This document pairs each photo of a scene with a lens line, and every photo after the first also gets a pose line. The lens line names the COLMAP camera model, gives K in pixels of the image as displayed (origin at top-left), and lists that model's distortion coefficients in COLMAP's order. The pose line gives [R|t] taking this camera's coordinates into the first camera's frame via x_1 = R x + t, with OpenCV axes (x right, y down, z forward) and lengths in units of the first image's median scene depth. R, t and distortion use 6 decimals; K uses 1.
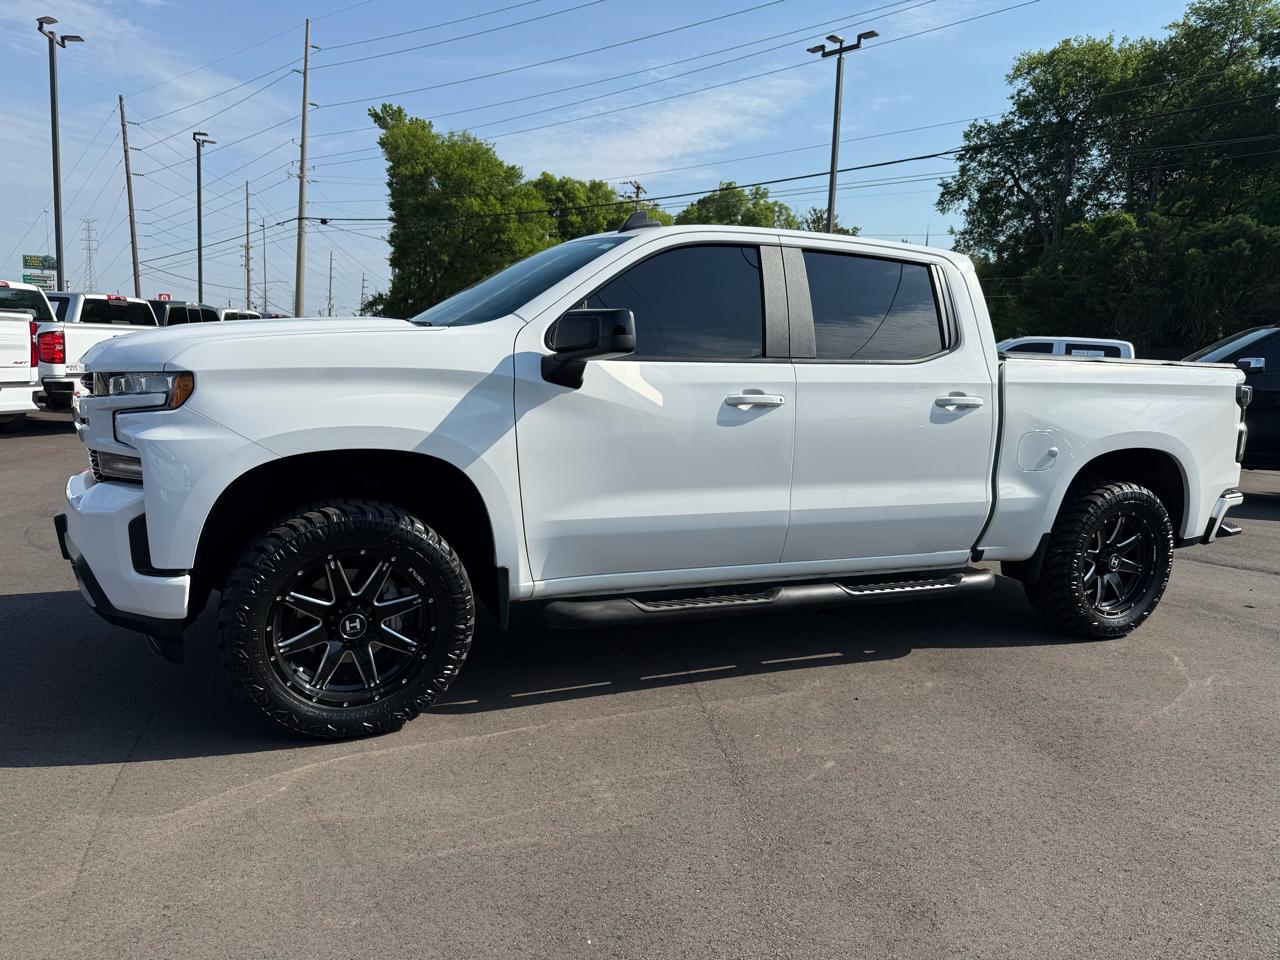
lens RADIAL K [[915.1, 0, 637.1], [0, 915.1, 481.0], [0, 0, 1]] dist [0.028575, -0.042998]
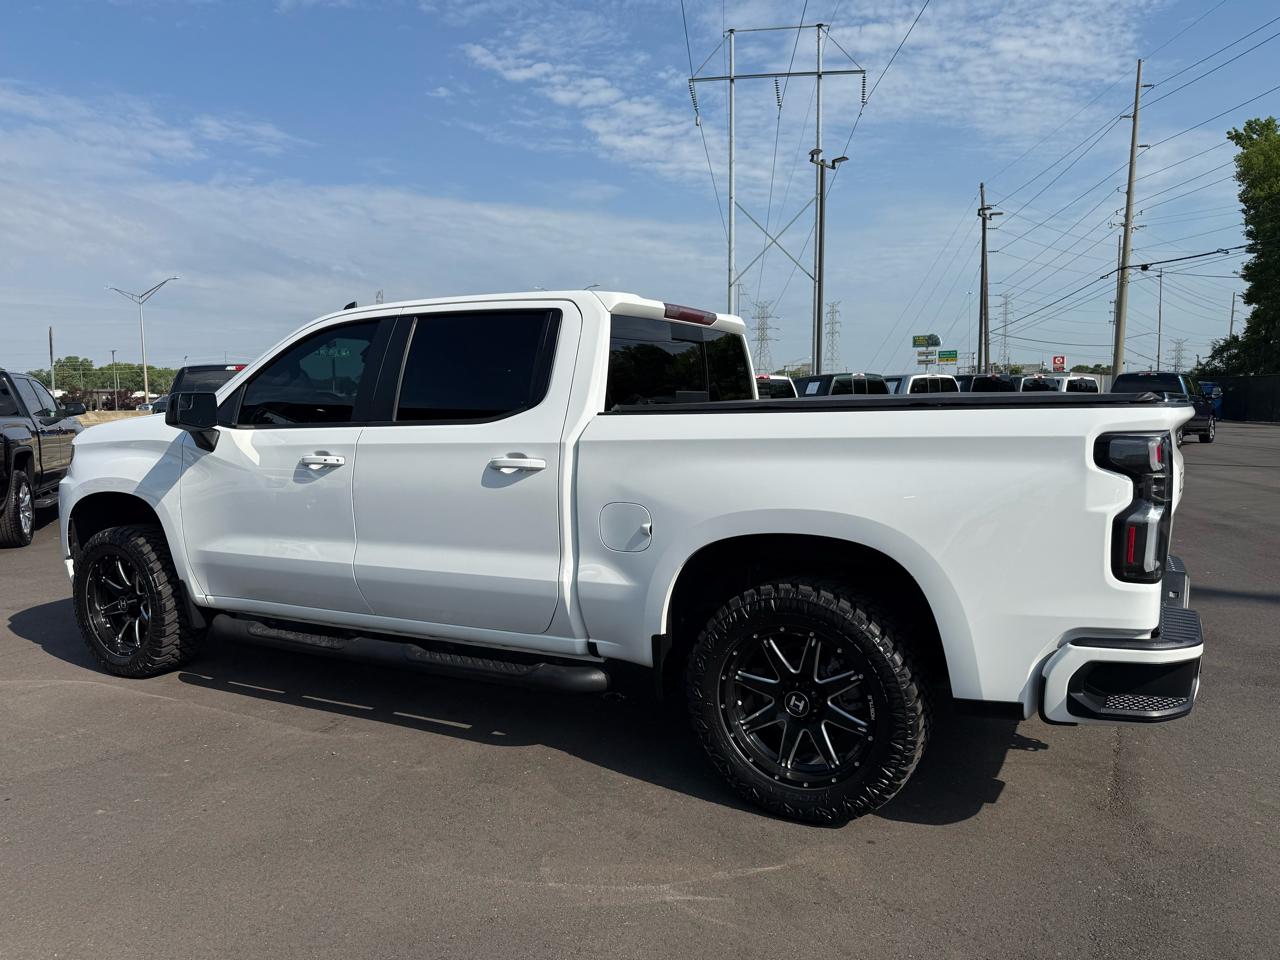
lens RADIAL K [[909.3, 0, 640.0], [0, 909.3, 480.0], [0, 0, 1]] dist [0.062591, -0.061935]
pose [[0.603081, 0.019345, -0.797446, 0.898596], [-0.071191, 0.997022, -0.029653, -0.042857], [0.794497, 0.074654, 0.602662, 0.455083]]
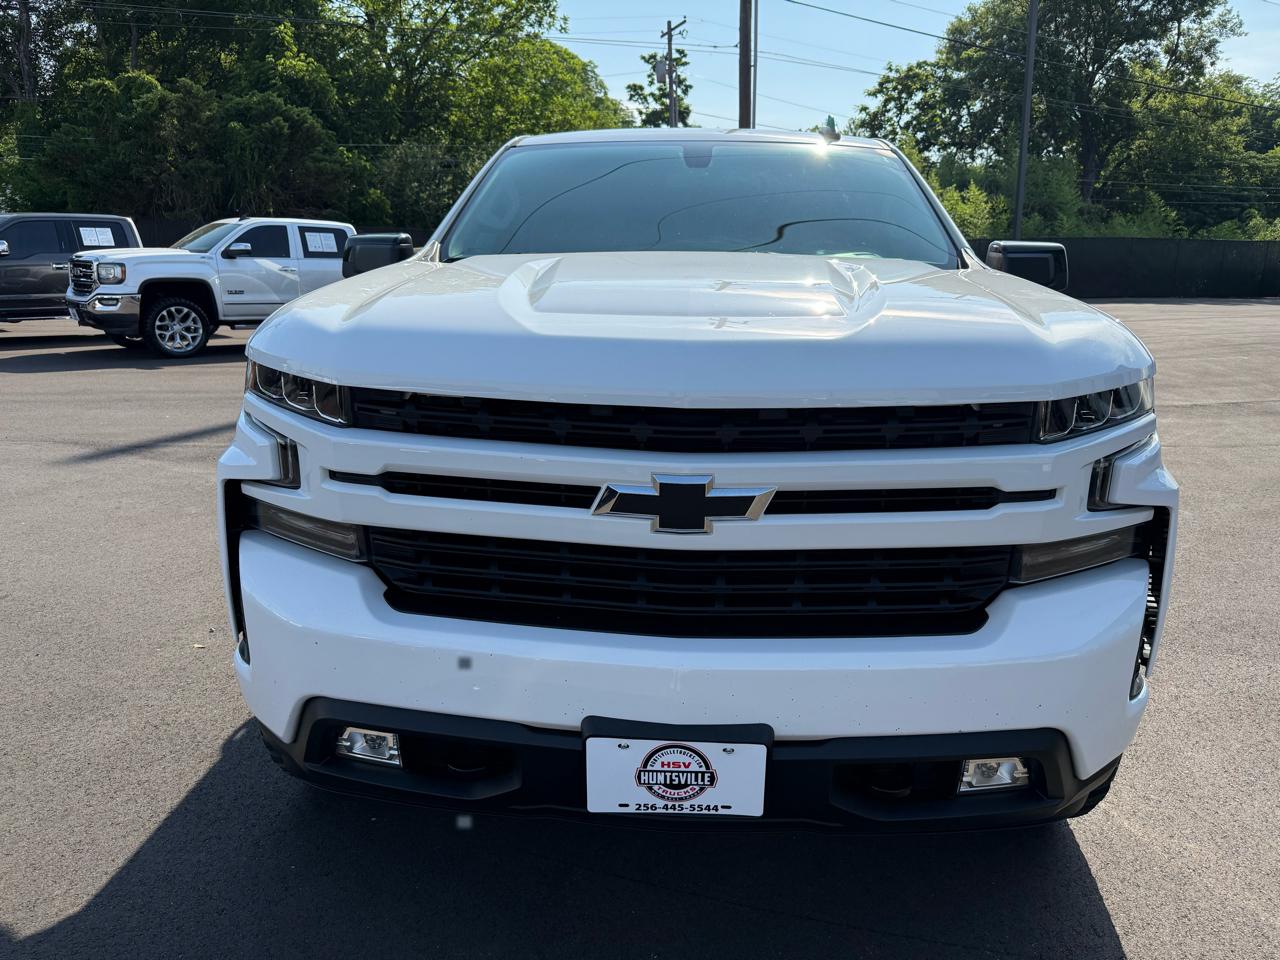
lens RADIAL K [[920.5, 0, 646.9], [0, 920.5, 481.0], [0, 0, 1]] dist [-0.002295, -0.004243]
pose [[0.462464, -0.243824, 0.852453, -0.684854], [0.122901, 0.969792, 0.210712, -0.125872], [-0.878079, 0.007320, 0.478460, 0.565266]]
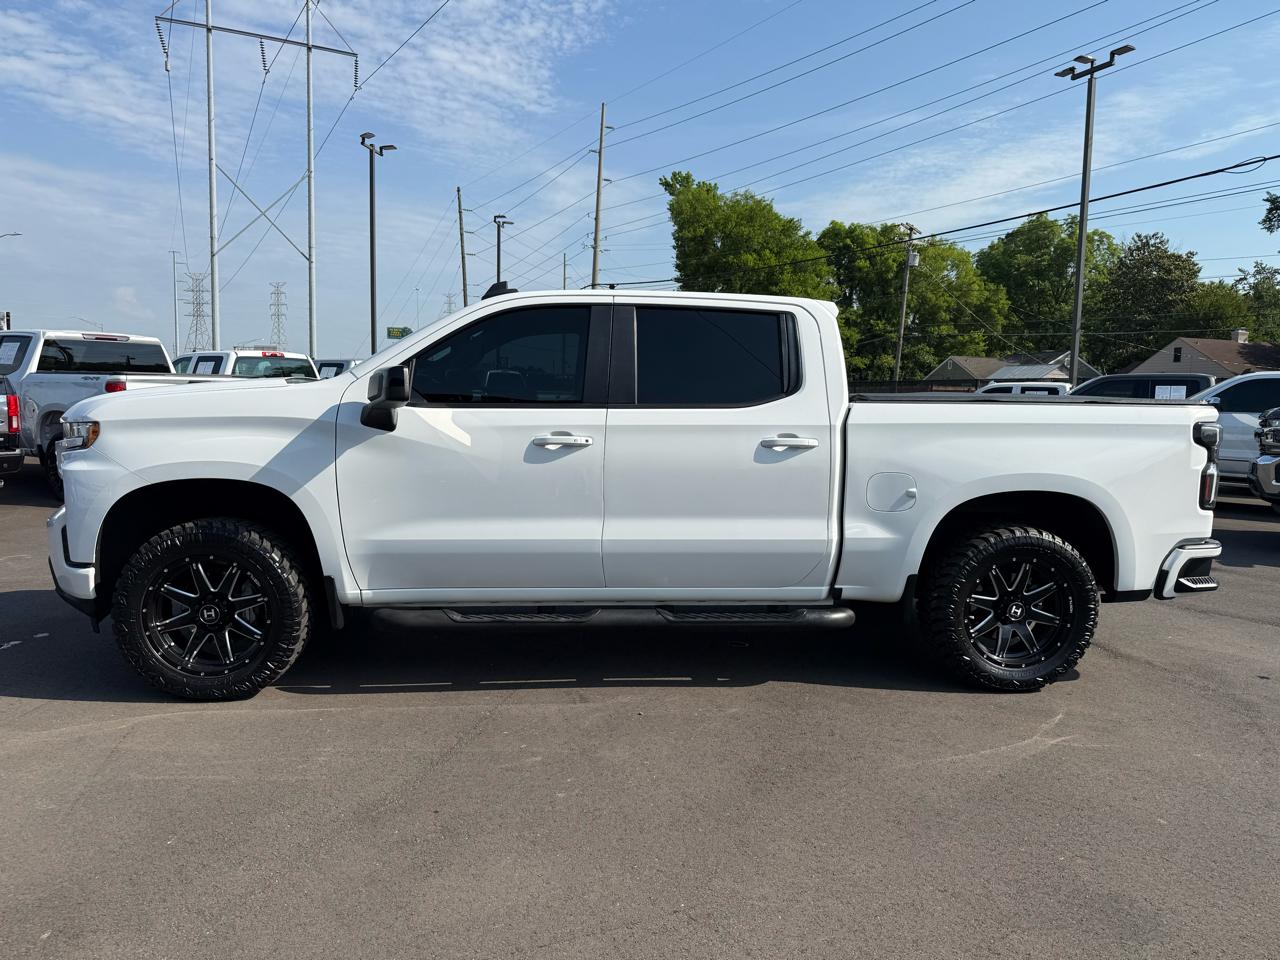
lens RADIAL K [[907.4, 0, 633.8], [0, 907.4, 490.3], [0, 0, 1]] dist [0.091348, -0.155773]
pose [[0.943457, 0.012649, -0.331255, 0.421882], [-0.026563, 0.998943, -0.037510, 0.009065], [0.330430, 0.044188, 0.942795, -0.025324]]
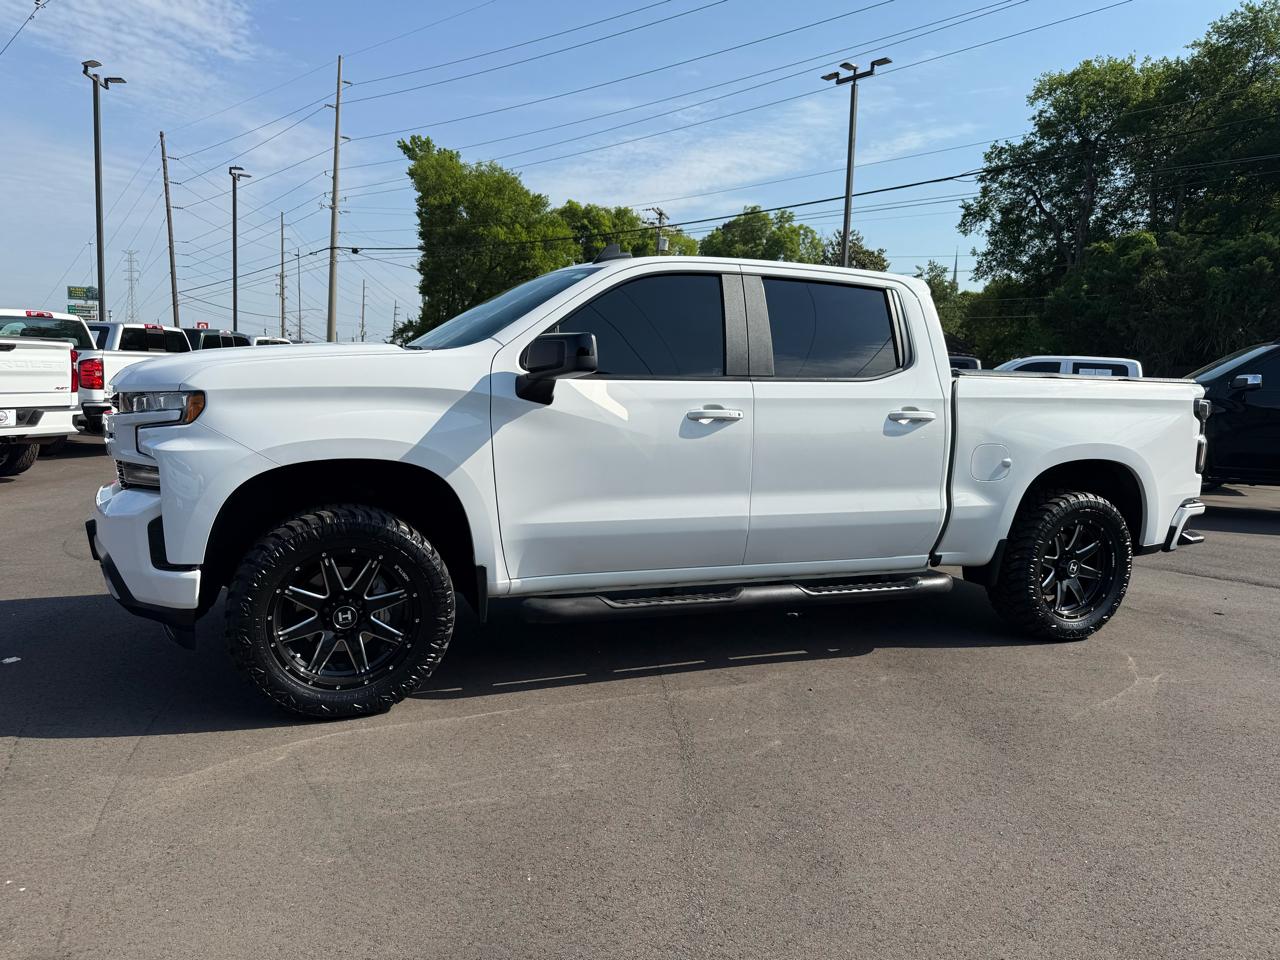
lens RADIAL K [[913.3, 0, 630.5], [0, 913.3, 482.6], [0, 0, 1]] dist [0.043771, -0.064498]
pose [[0.999245, -0.003612, -0.038682, 0.050189], [0.002698, 0.999716, -0.023675, 0.013018], [0.038756, 0.023552, 0.998971, -0.066032]]
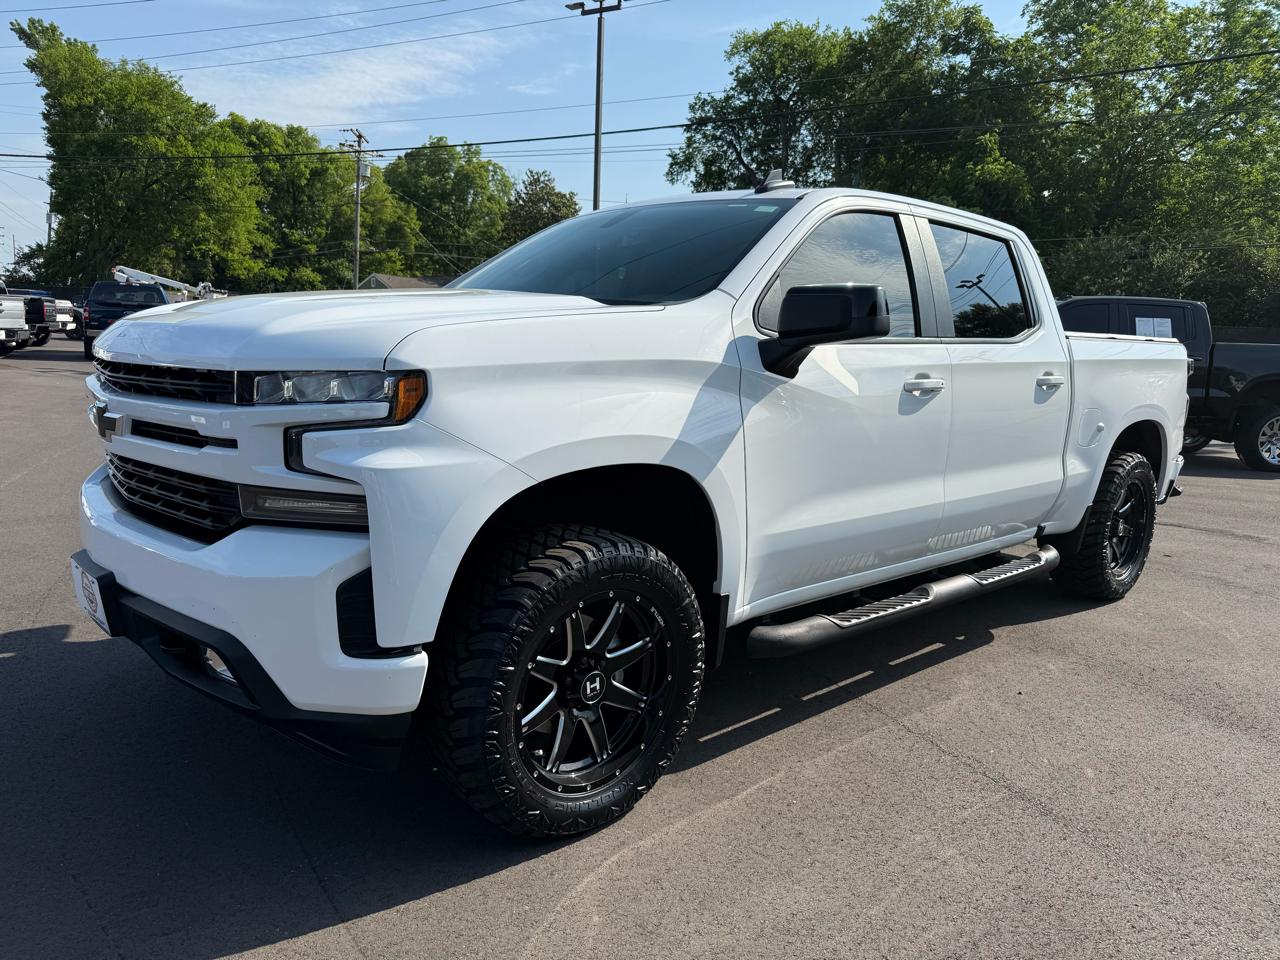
lens RADIAL K [[914.6, 0, 640.0], [0, 914.6, 480.0], [0, 0, 1]] dist [0.035889, -0.053687]
pose [[0.949260, -0.051276, 0.310284, -0.309600], [0.039295, 0.998225, 0.044747, -0.033077], [-0.312027, -0.030284, 0.949590, 0.150960]]
